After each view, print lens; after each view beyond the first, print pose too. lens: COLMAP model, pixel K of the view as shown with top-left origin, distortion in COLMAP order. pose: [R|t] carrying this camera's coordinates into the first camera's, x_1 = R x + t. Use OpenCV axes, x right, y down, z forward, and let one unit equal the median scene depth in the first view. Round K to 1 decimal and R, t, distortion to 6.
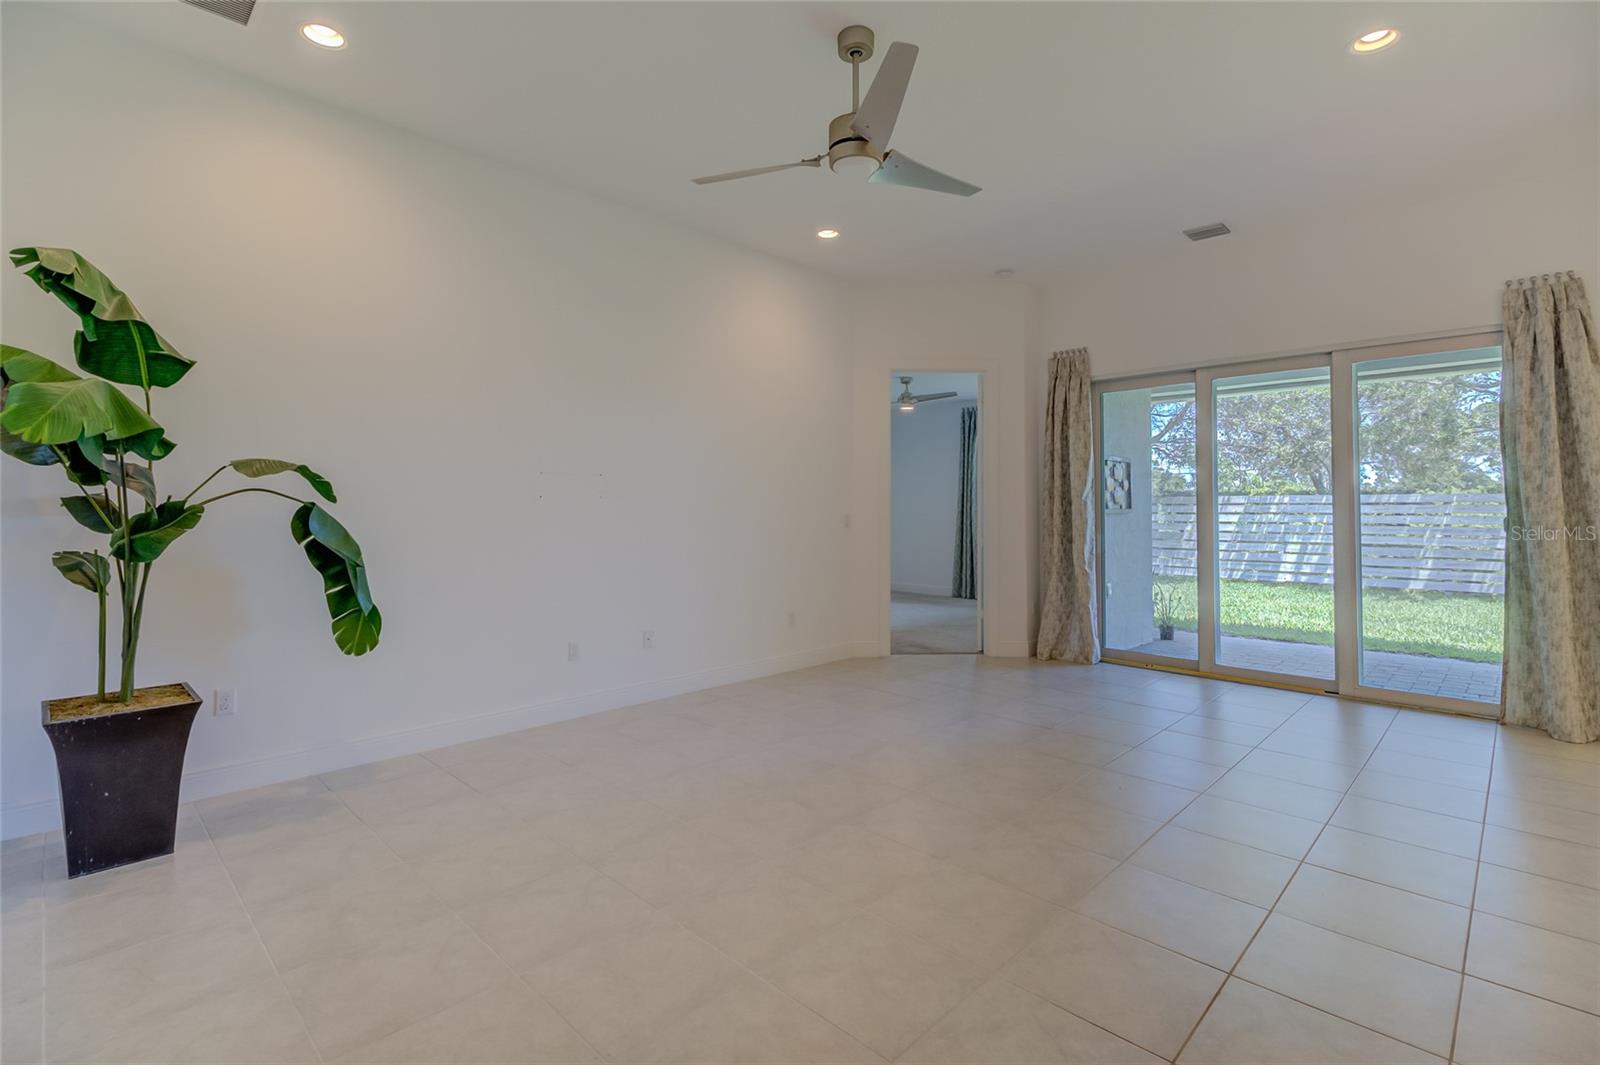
lens RADIAL K [[734.6, 0, 794.4], [0, 734.6, 491.0], [0, 0, 1]] dist [0.022352, -0.016127]
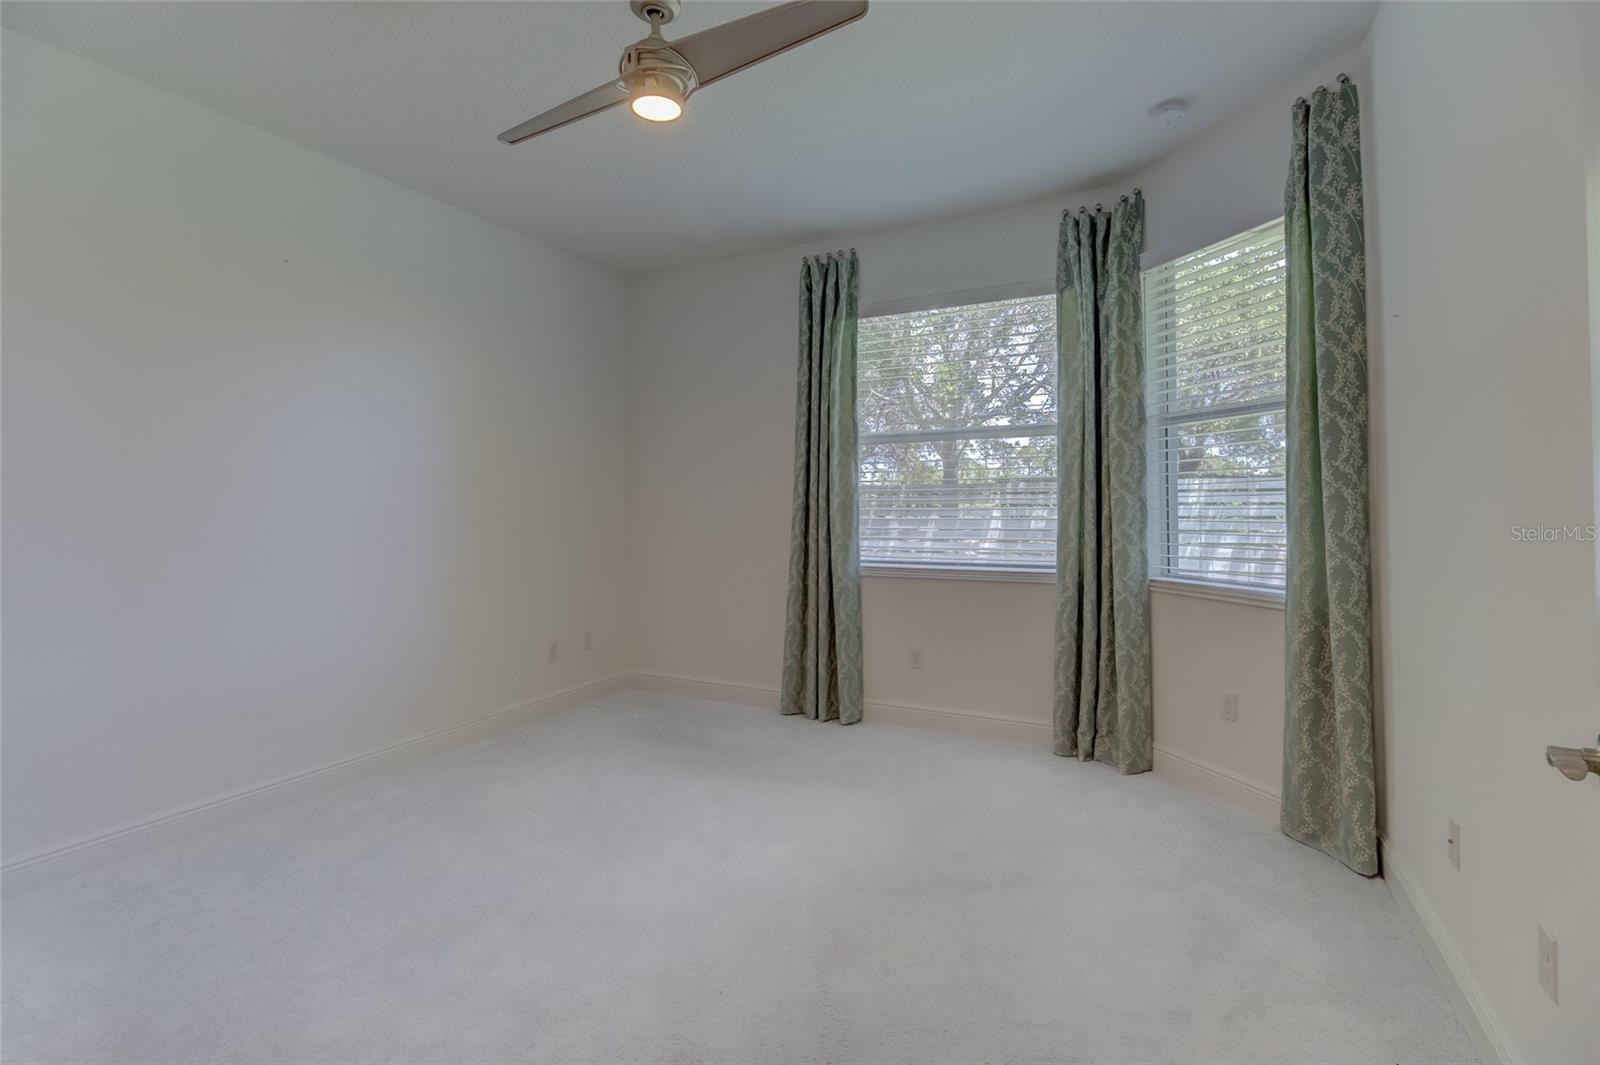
lens RADIAL K [[734.6, 0, 794.4], [0, 734.6, 491.0], [0, 0, 1]] dist [0.022352, -0.016127]
pose [[0.975454, -0.009166, 0.220012, 0.131749], [0.002033, 0.999466, 0.032622, 0.005992], [-0.220193, -0.031374, 0.974952, 0.602266]]
